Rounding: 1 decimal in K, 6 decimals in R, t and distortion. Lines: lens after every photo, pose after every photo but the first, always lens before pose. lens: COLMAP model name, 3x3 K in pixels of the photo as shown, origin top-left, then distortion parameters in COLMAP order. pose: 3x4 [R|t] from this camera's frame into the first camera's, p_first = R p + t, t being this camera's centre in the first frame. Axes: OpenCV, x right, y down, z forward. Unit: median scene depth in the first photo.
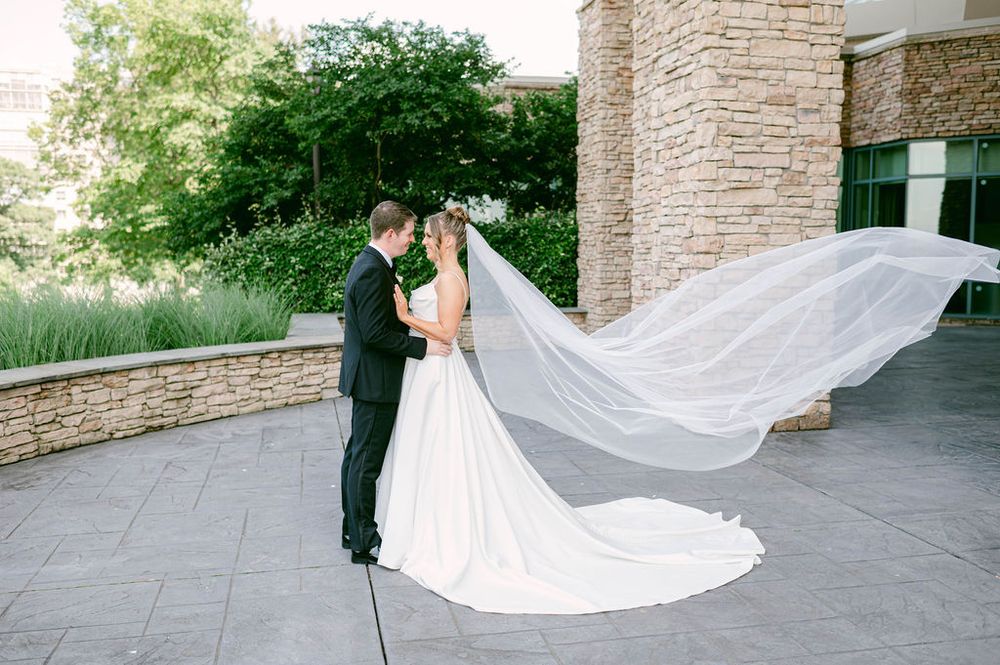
lens RADIAL K [[990.3, 0, 502.0], [0, 990.3, 330.8], [0, 0, 1]] dist [-0.002715, 0.000000]
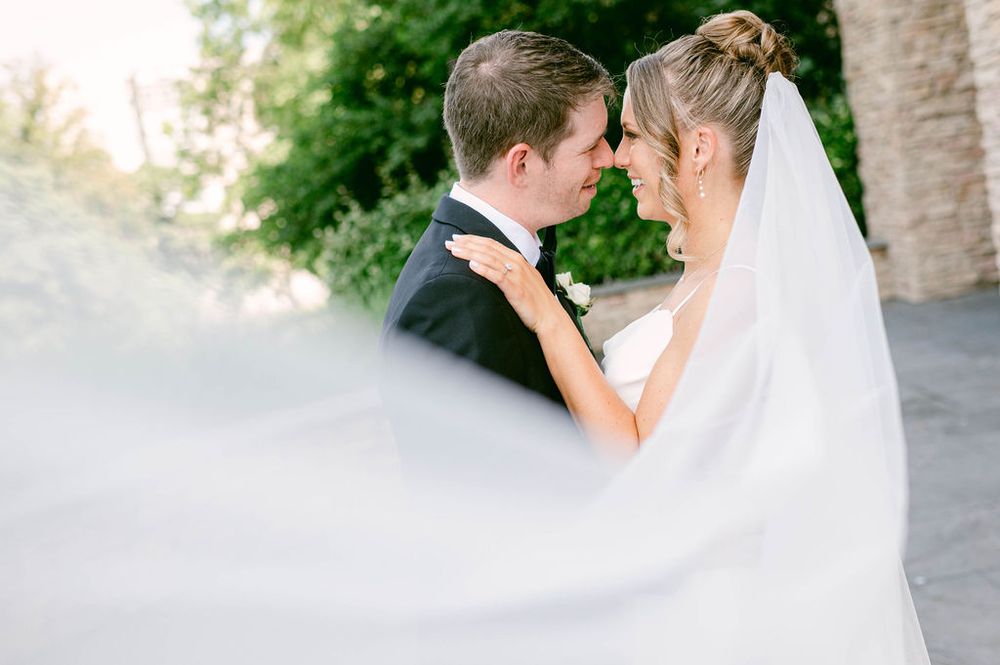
lens RADIAL K [[990.3, 0, 505.1], [0, 990.3, 333.3], [0, 0, 1]] dist [-0.002715, 0.000000]
pose [[0.967558, -0.128536, -0.217507, -0.025212], [0.140831, 0.989145, 0.041936, -0.025852], [0.209756, -0.071207, 0.975157, 0.323381]]
